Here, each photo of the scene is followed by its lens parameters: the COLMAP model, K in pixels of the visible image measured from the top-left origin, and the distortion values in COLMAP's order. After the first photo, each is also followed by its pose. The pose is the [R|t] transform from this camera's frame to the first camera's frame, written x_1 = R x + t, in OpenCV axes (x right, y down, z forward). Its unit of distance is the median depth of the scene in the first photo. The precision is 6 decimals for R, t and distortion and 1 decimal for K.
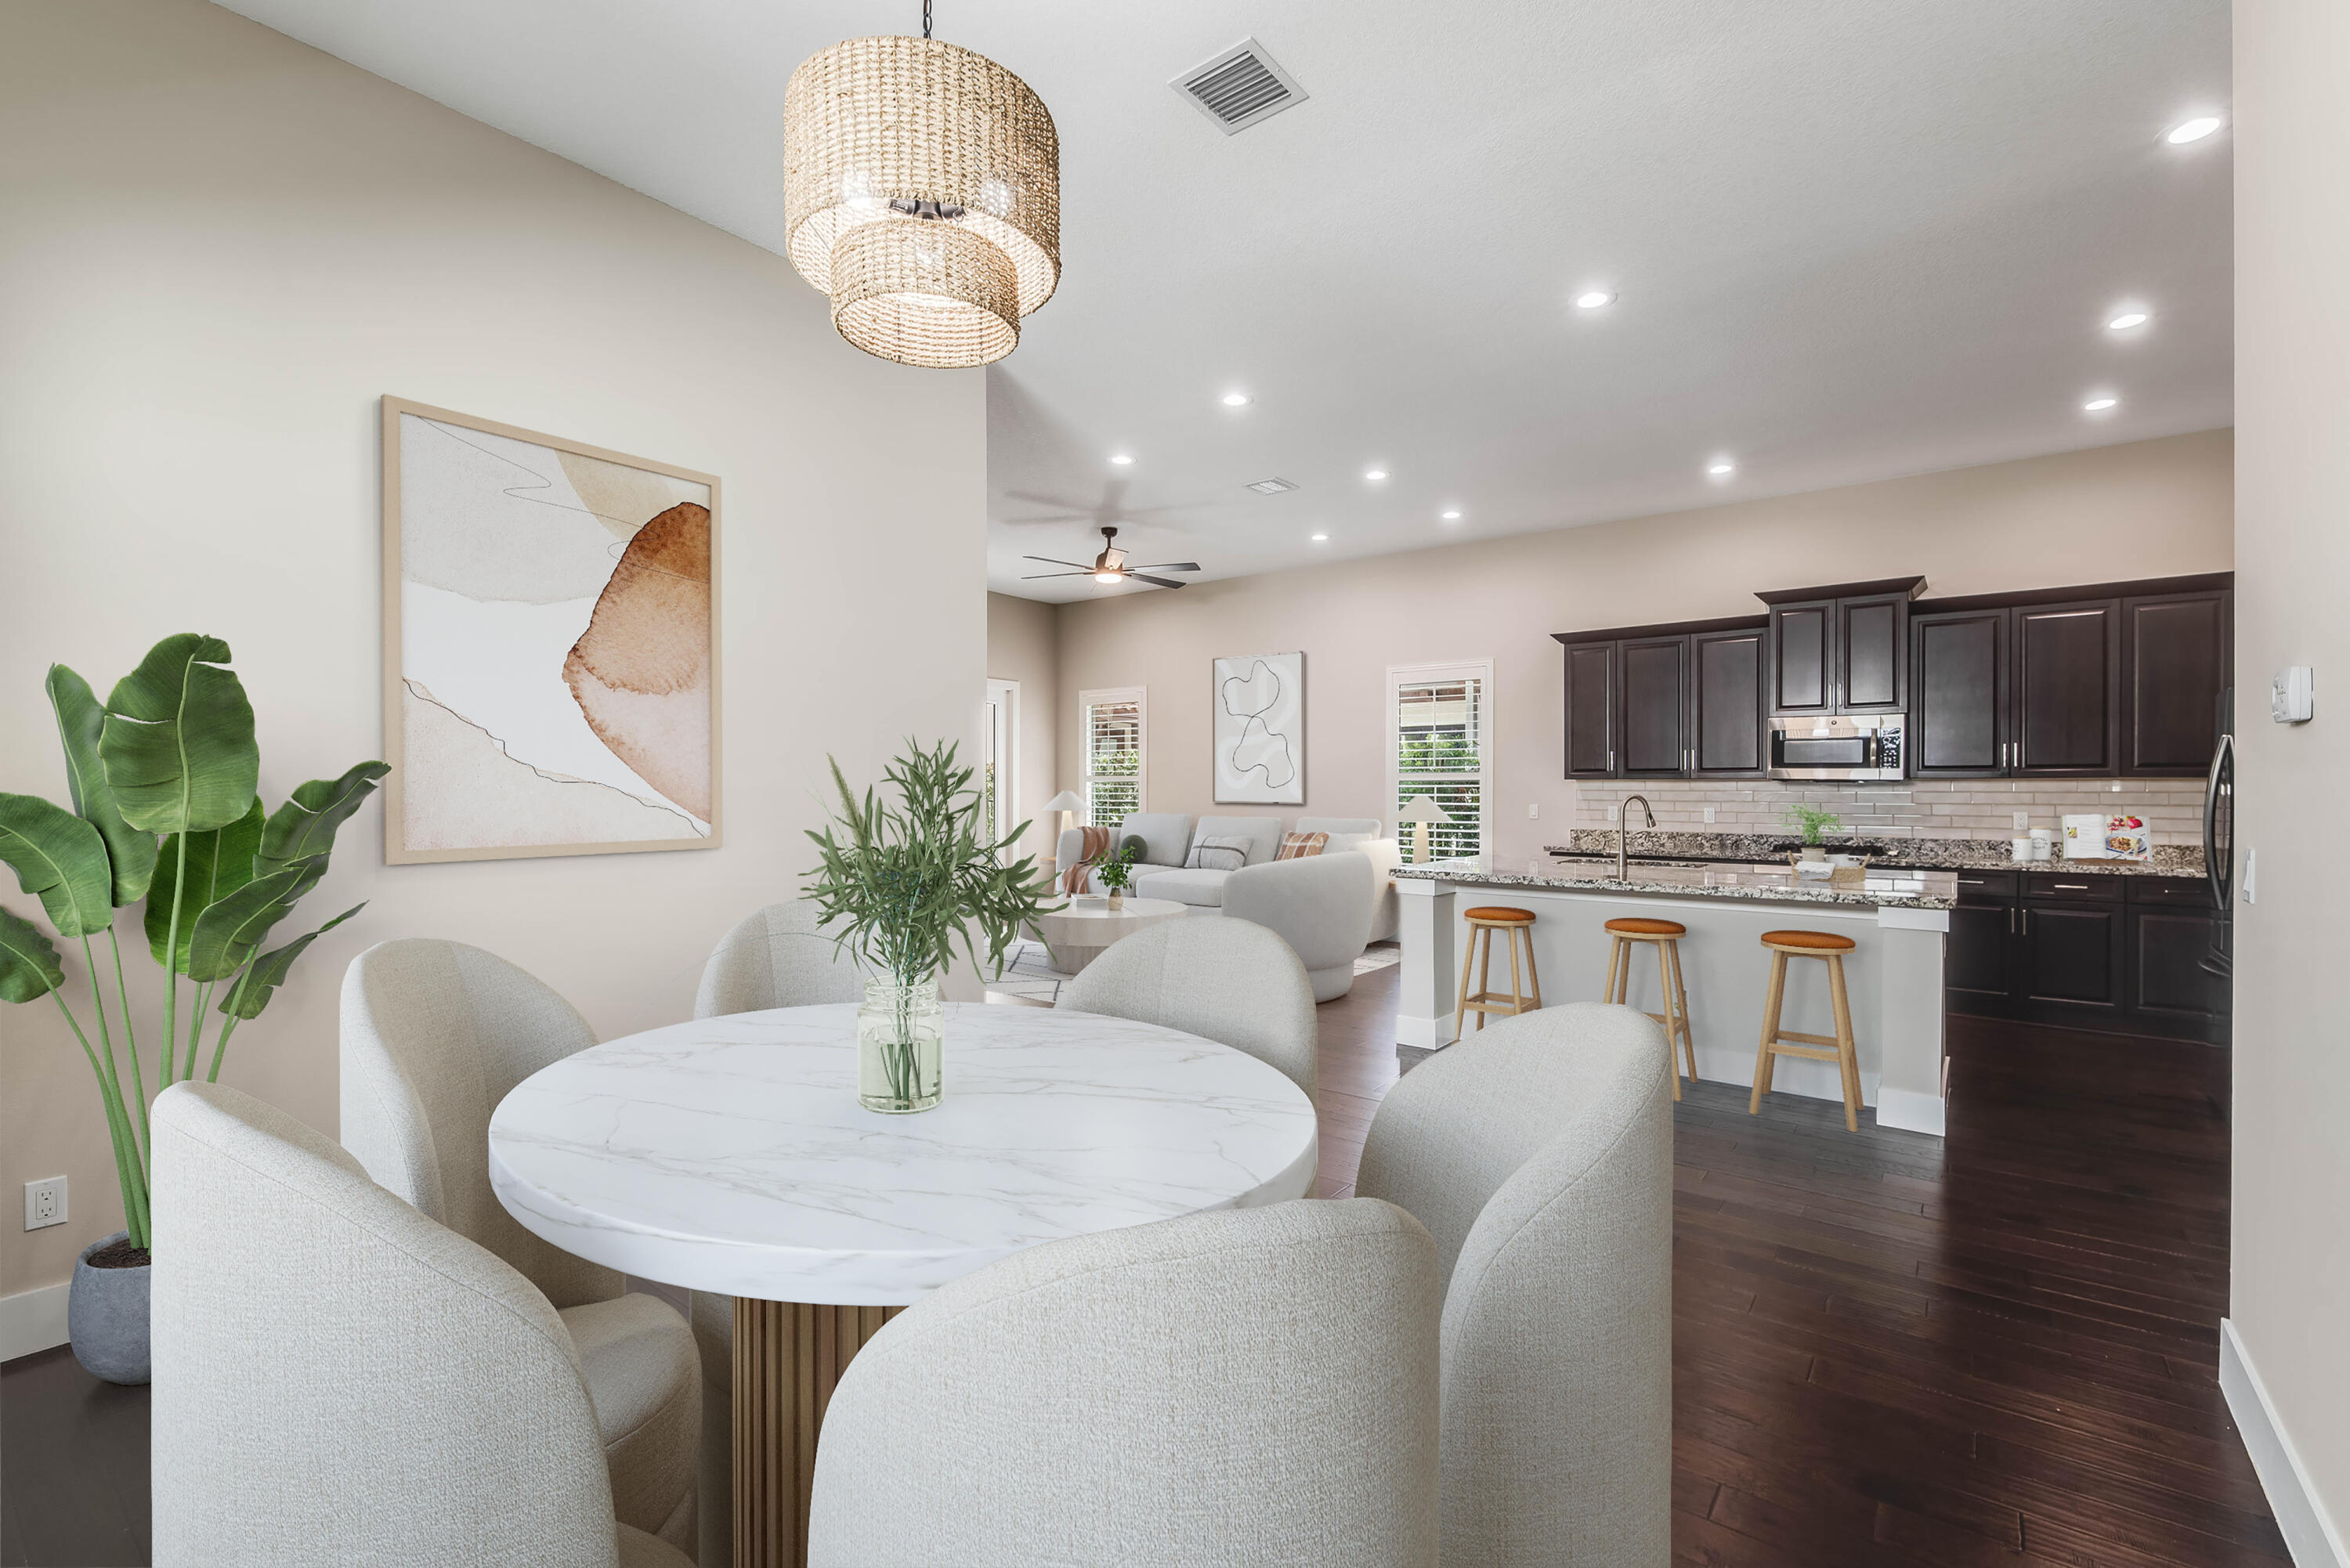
lens RADIAL K [[998.7, 0, 1176.0], [0, 998.7, 775.3], [0, 0, 1]] dist [-0.003131, -0.001432]
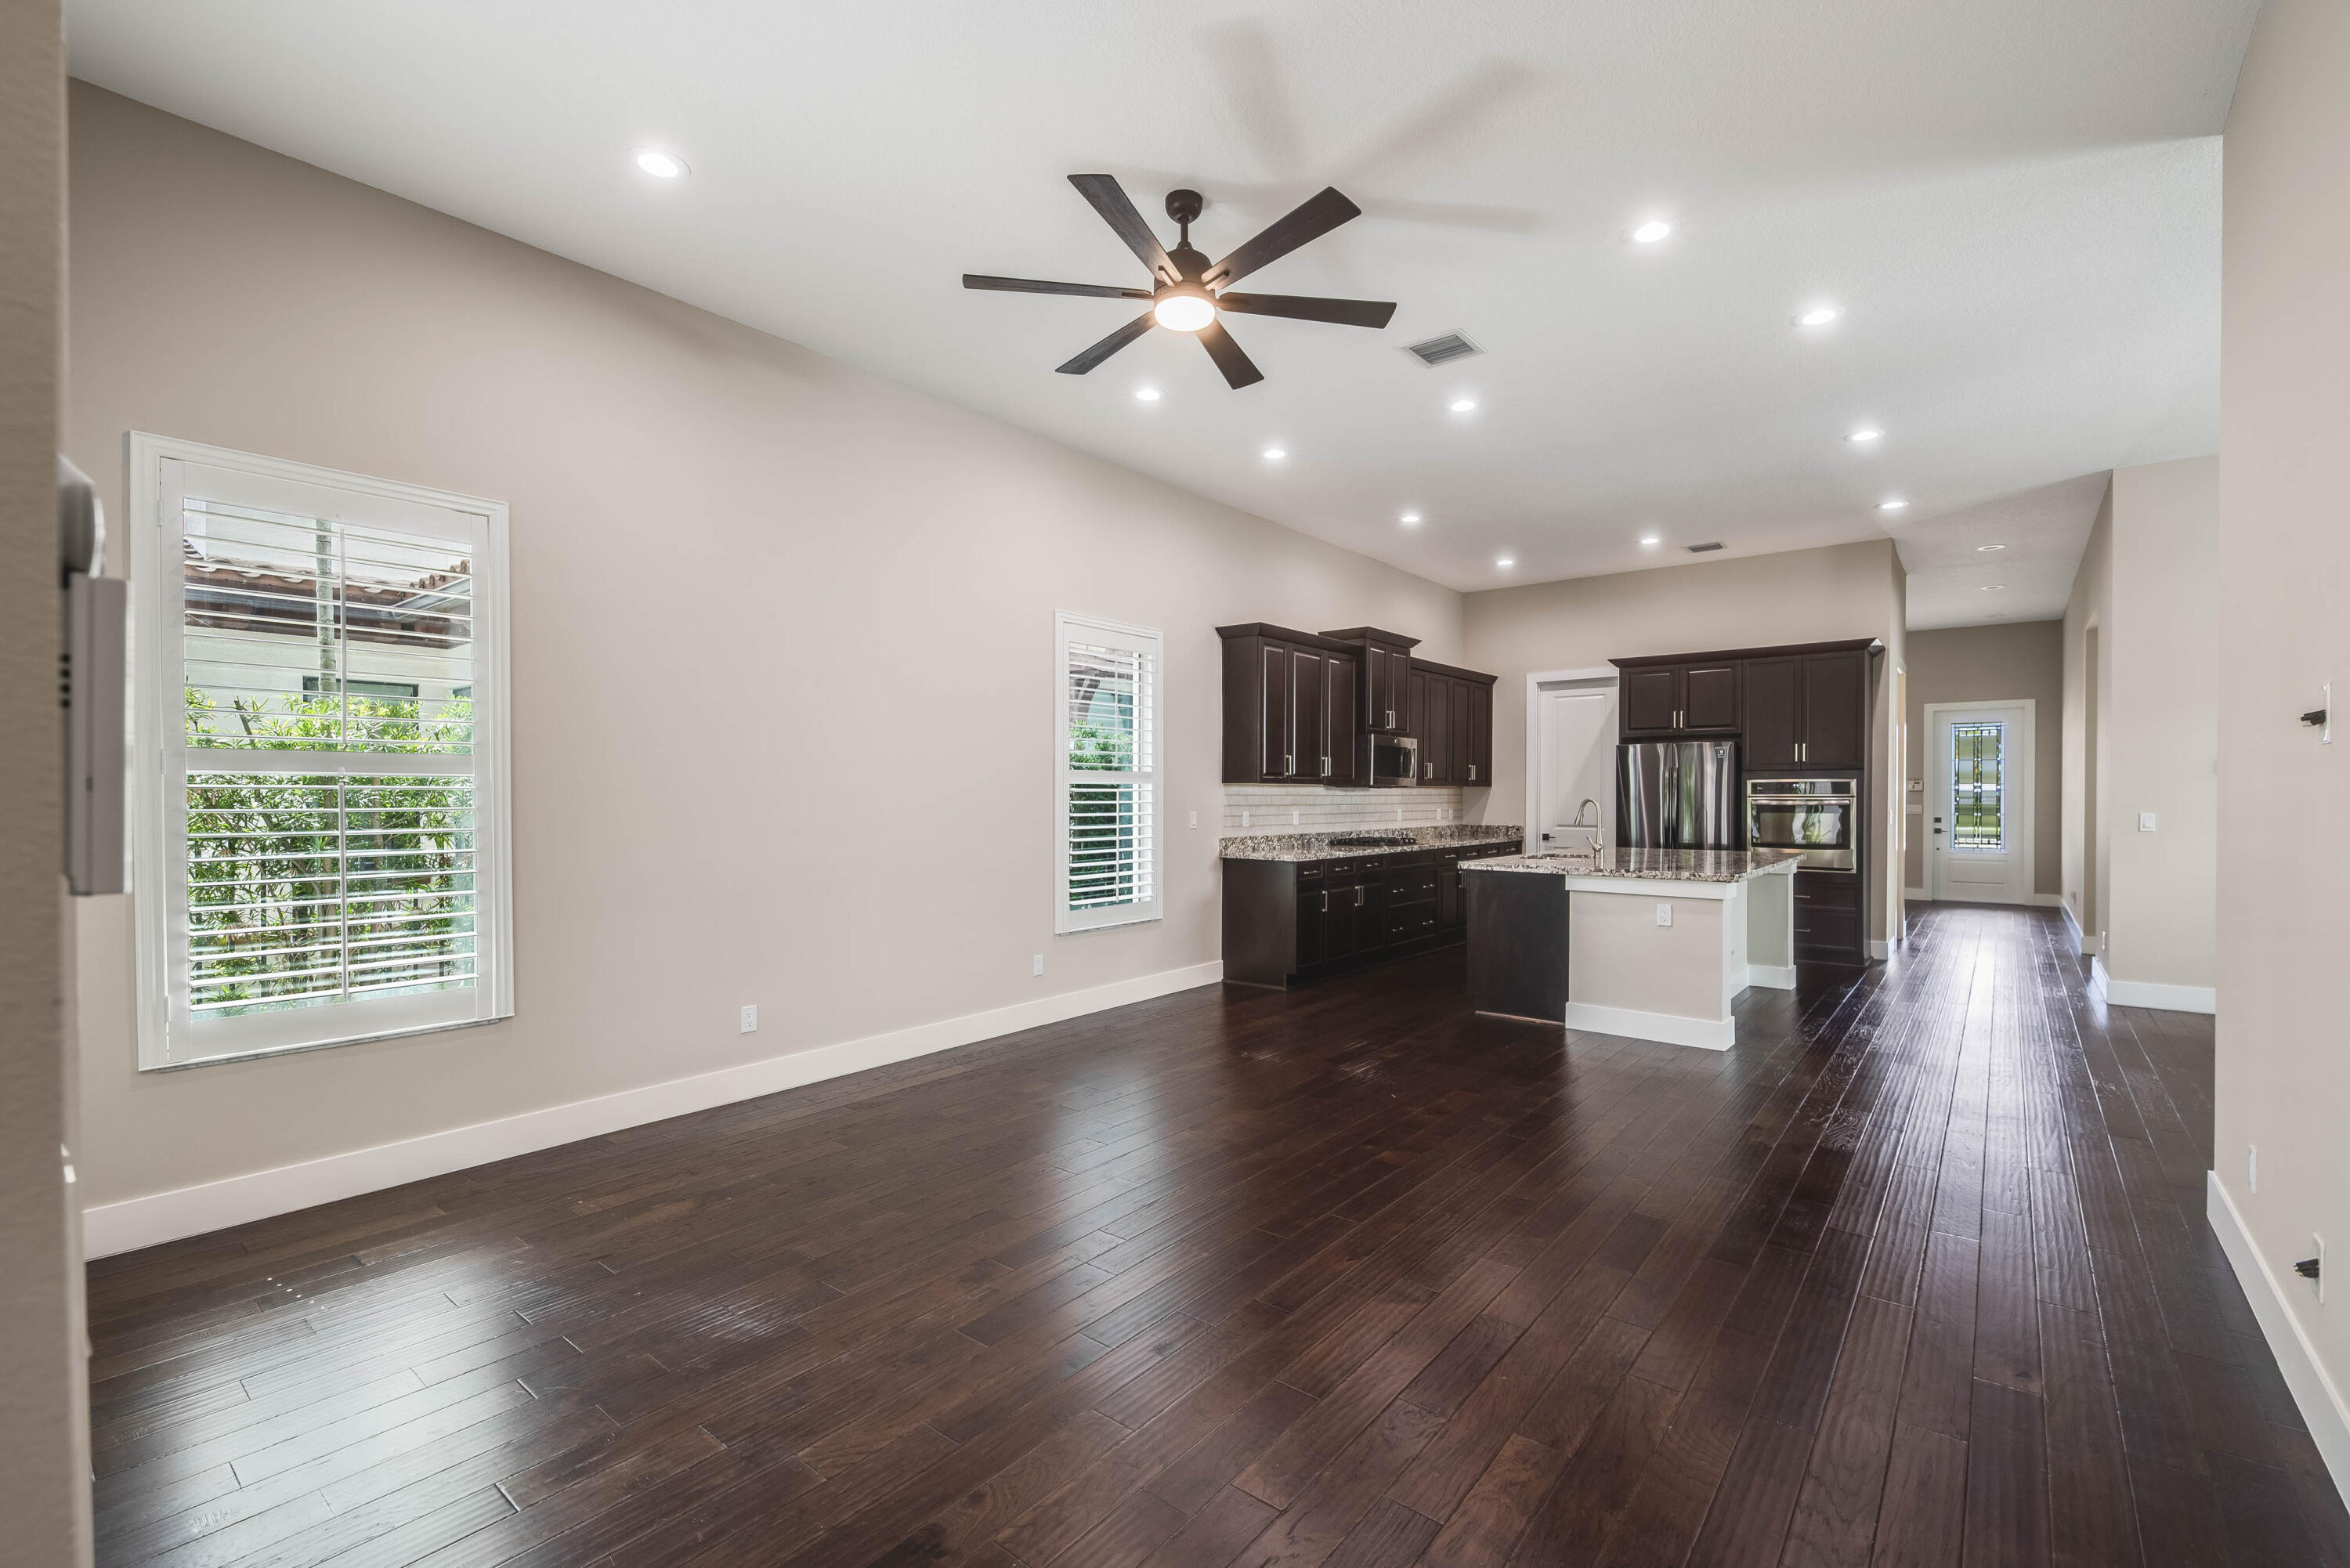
lens RADIAL K [[998.7, 0, 1188.9], [0, 998.7, 796.3], [0, 0, 1]] dist [-0.003131, -0.001432]
pose [[0.014600, -0.007828, 0.999863, -0.539103], [-0.012852, 0.999885, 0.008016, 0.008845], [-0.999811, -0.012967, 0.014498, 1.060262]]
